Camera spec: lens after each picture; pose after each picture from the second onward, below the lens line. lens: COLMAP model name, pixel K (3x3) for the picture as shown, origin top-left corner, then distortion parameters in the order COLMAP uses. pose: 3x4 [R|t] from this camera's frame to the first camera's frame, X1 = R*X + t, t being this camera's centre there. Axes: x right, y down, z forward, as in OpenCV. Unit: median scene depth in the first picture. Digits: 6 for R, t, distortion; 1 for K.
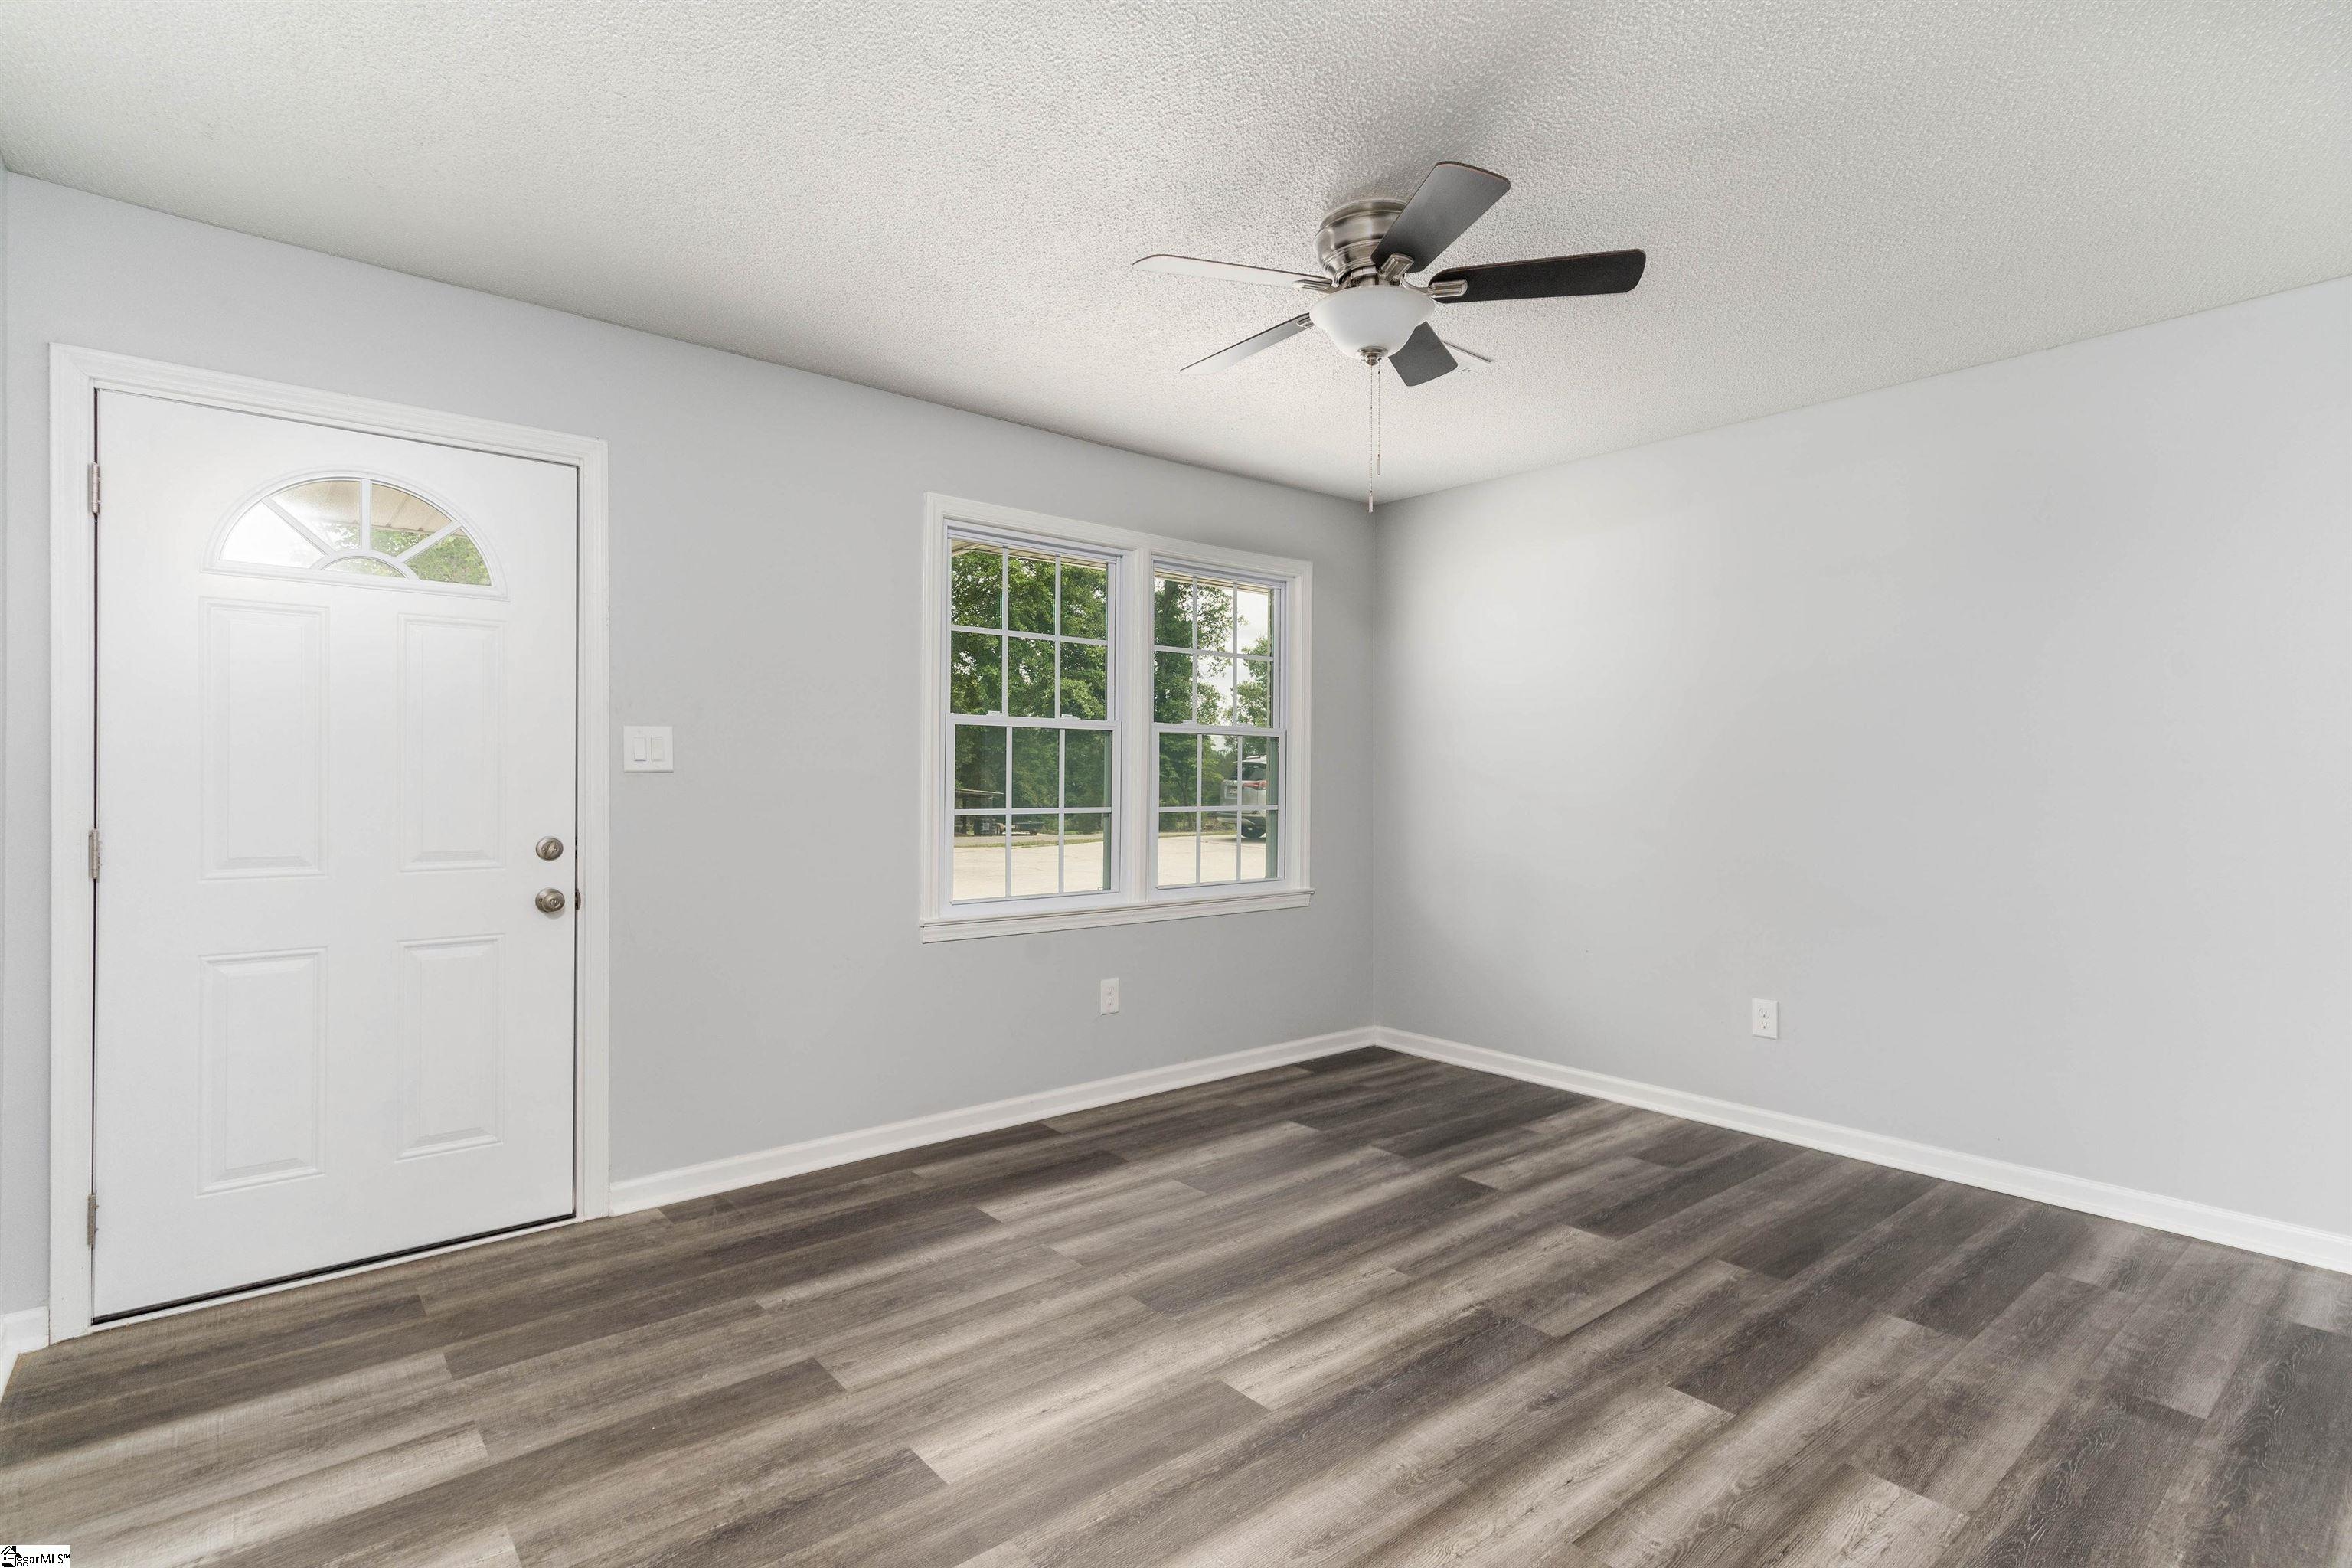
lens RADIAL K [[1130.8, 0, 1168.8], [0, 1130.8, 782.8], [0, 0, 1]] dist [0.010338, -0.000482]
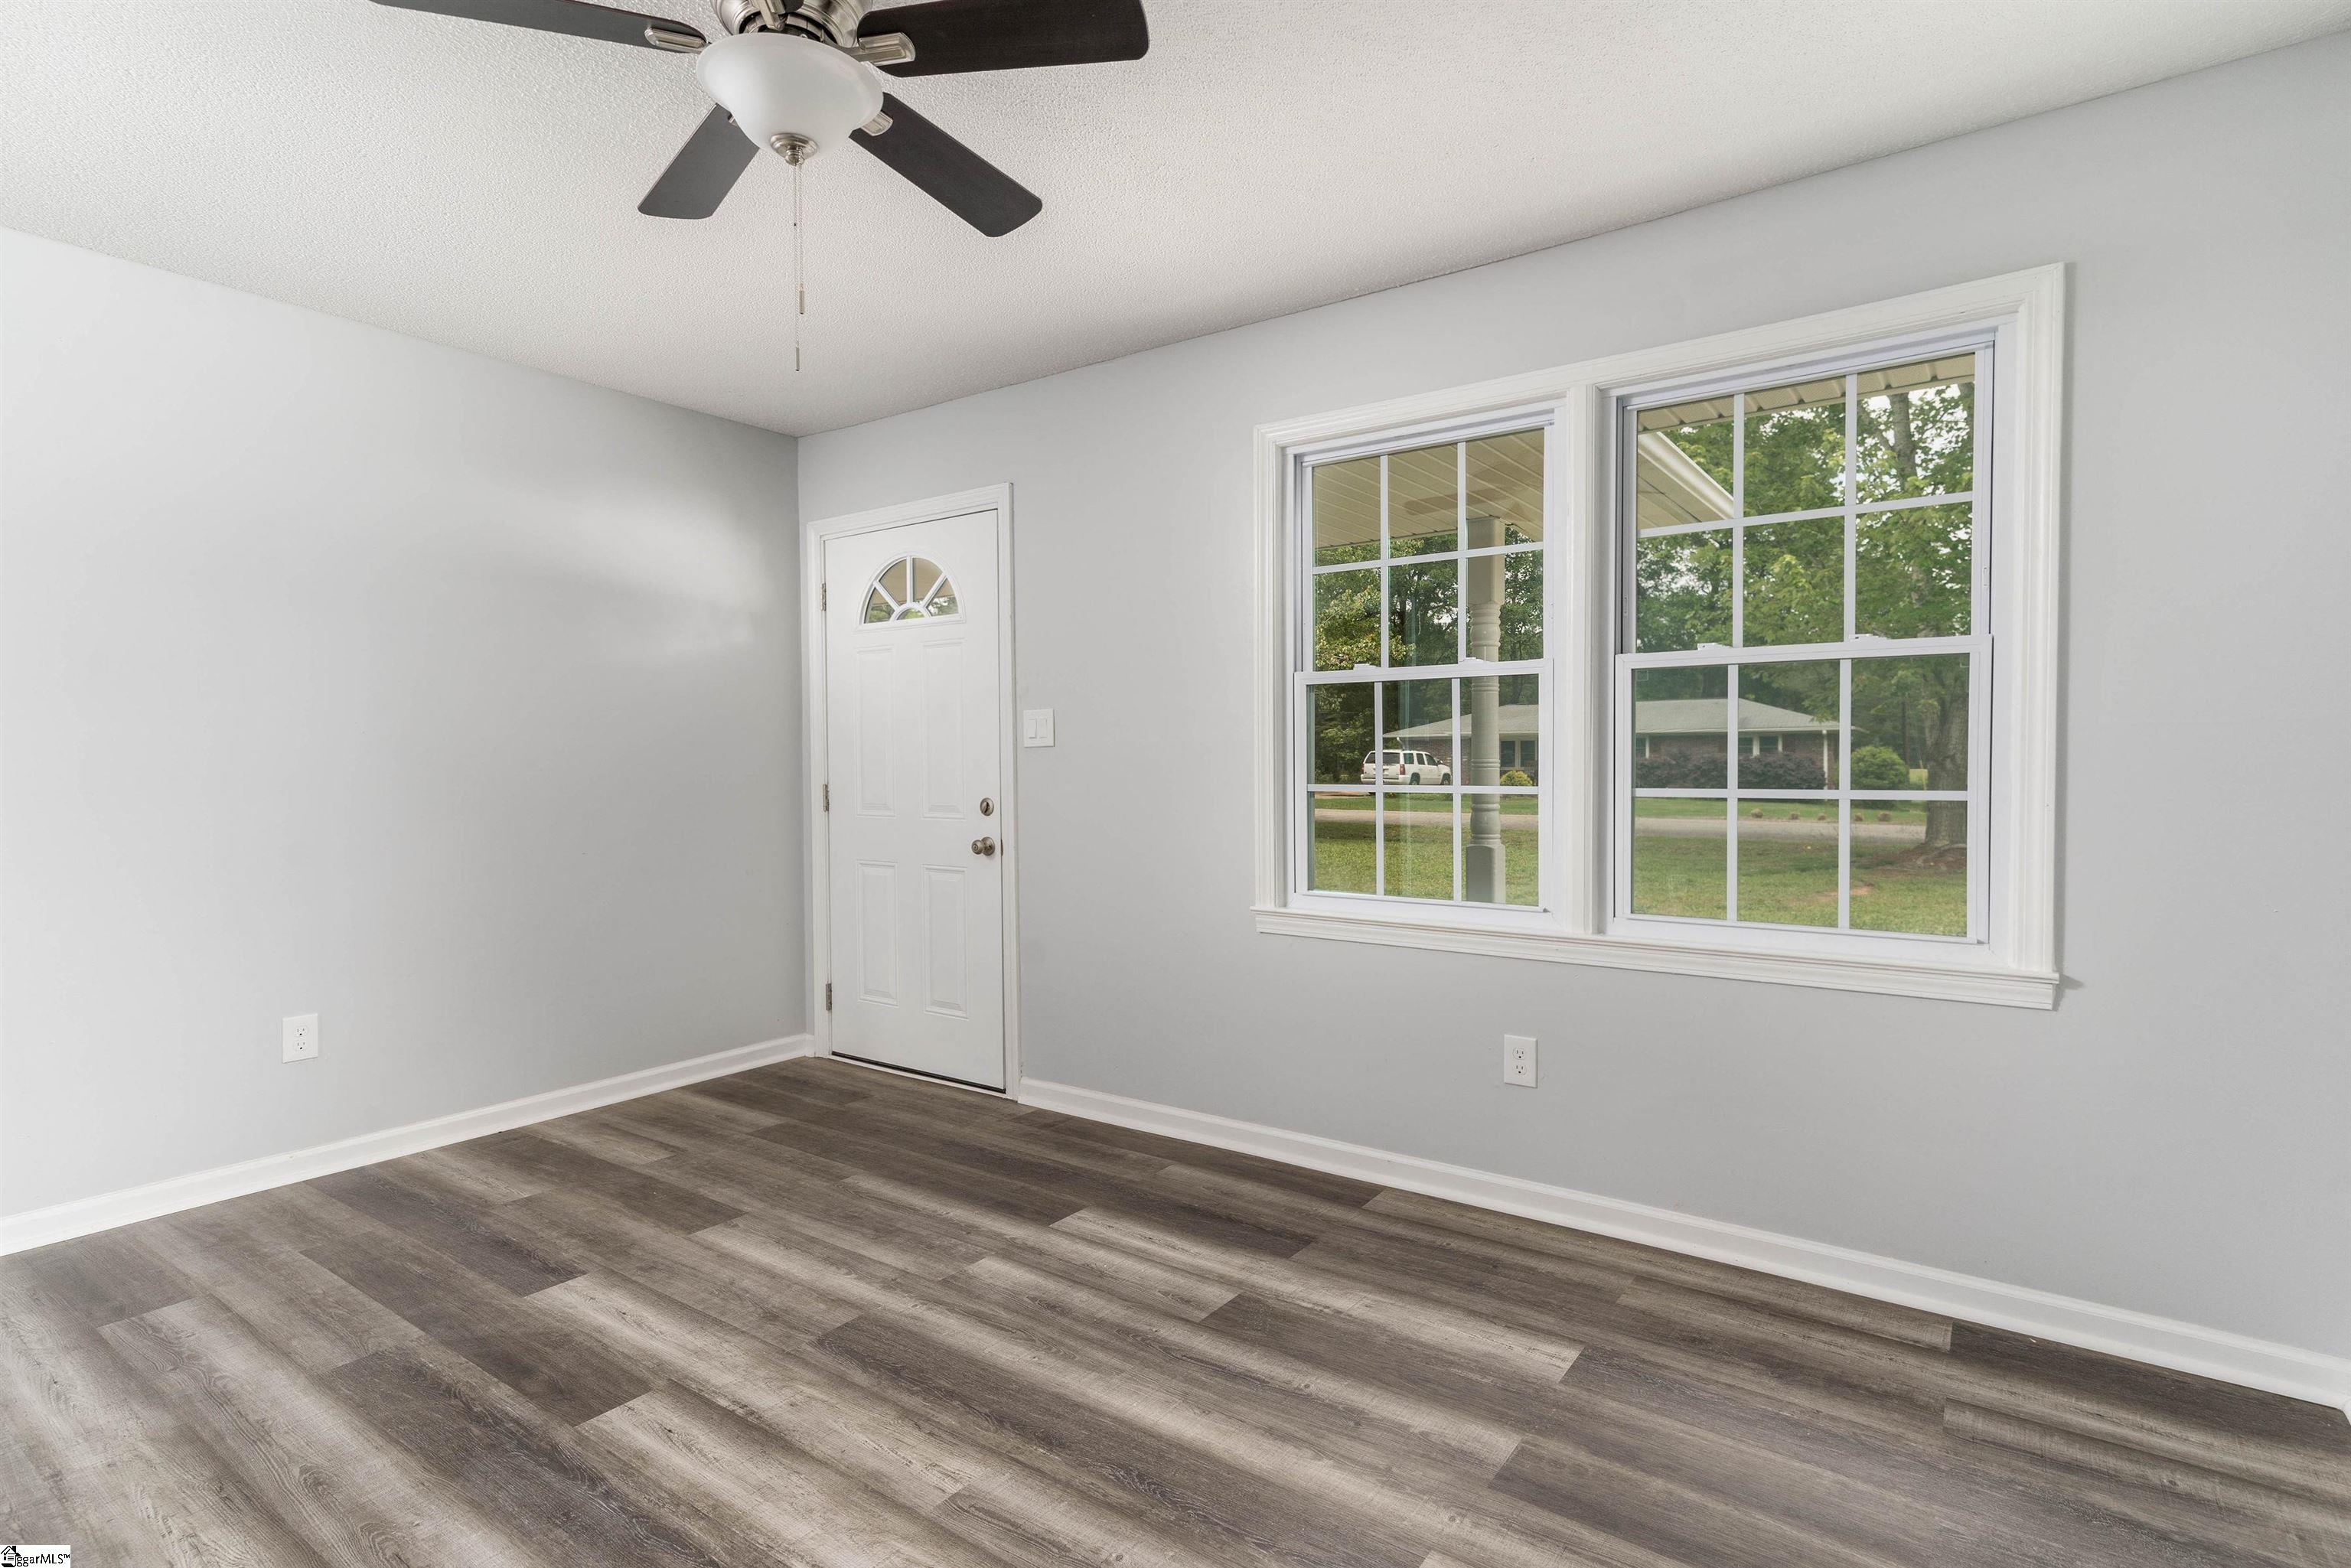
lens RADIAL K [[1130.3, 0, 1168.3], [0, 1130.3, 782.8], [0, 0, 1]] dist [0.010338, -0.000482]
pose [[0.270069, 0.016798, -0.962694, 0.837208], [0.004048, 0.999819, 0.018582, 0.007716], [0.962832, -0.008916, 0.269953, 0.921351]]
